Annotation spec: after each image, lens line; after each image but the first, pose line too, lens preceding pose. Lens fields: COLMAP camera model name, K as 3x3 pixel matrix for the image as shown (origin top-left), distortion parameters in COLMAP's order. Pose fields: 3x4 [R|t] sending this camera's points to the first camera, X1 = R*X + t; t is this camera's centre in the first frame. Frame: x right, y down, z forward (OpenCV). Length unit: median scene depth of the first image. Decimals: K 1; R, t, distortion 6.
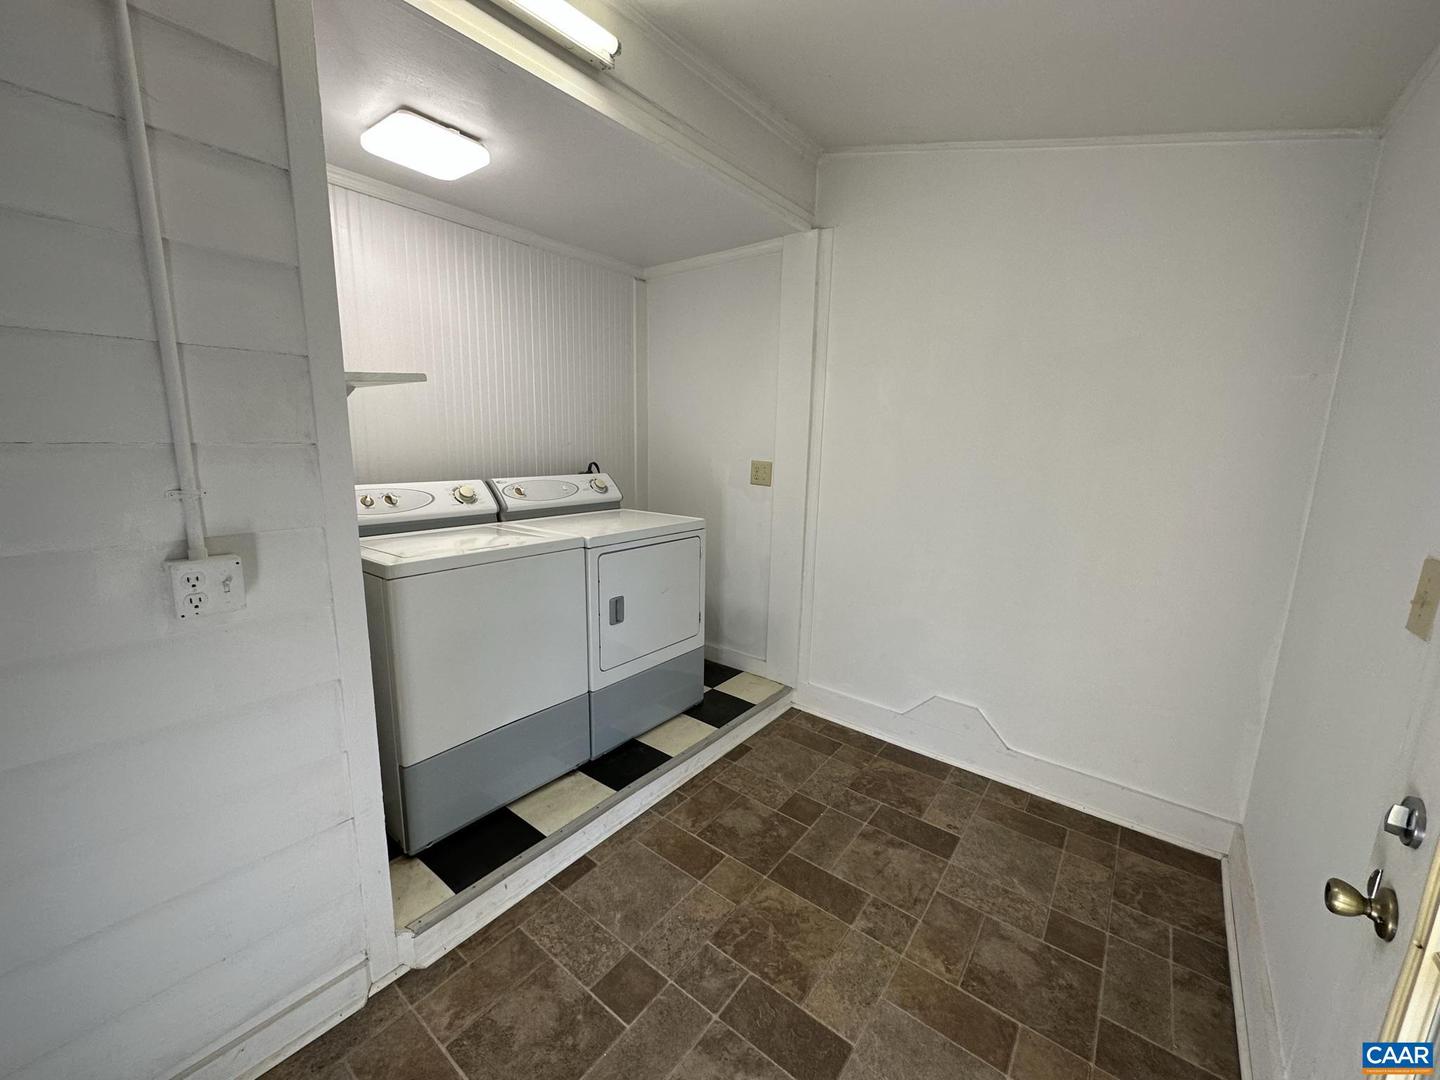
lens RADIAL K [[576.6, 0, 718.3], [0, 576.6, 542.0], [0, 0, 1]] dist [-0.004250, 0.000959]
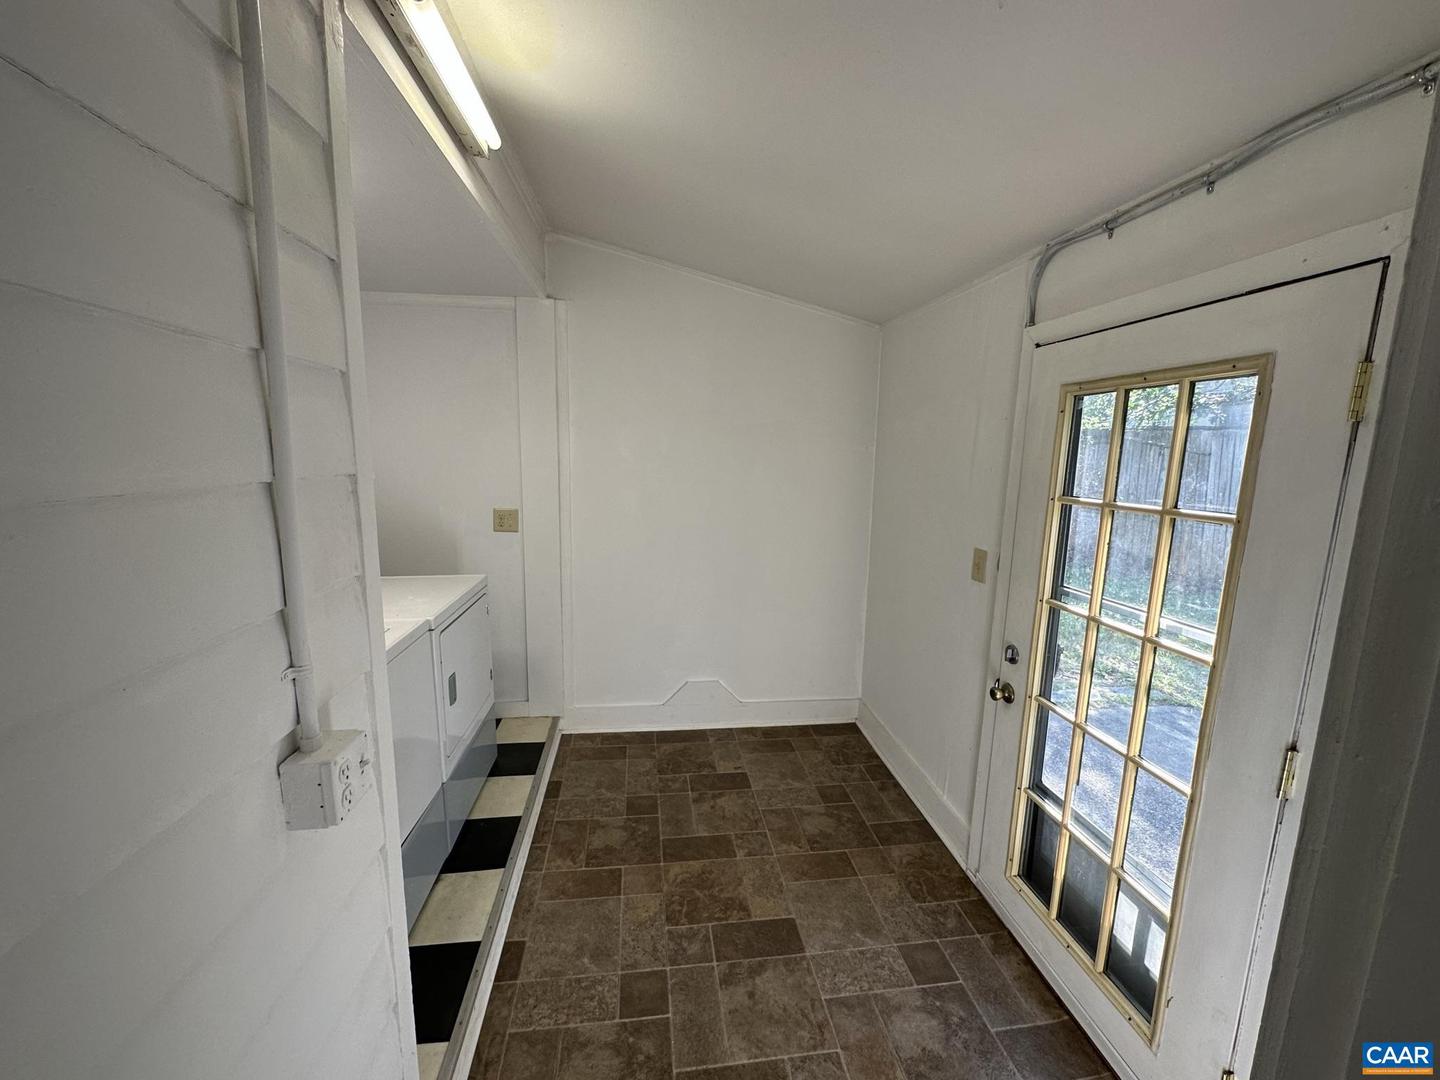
lens RADIAL K [[576.6, 0, 724.4], [0, 576.6, 543.8], [0, 0, 1]] dist [-0.004250, 0.000959]
pose [[0.697507, -0.125746, 0.705459, -0.610599], [0.129308, 0.990409, 0.048687, -0.125384], [-0.704814, 0.057261, 0.707077, 0.020138]]
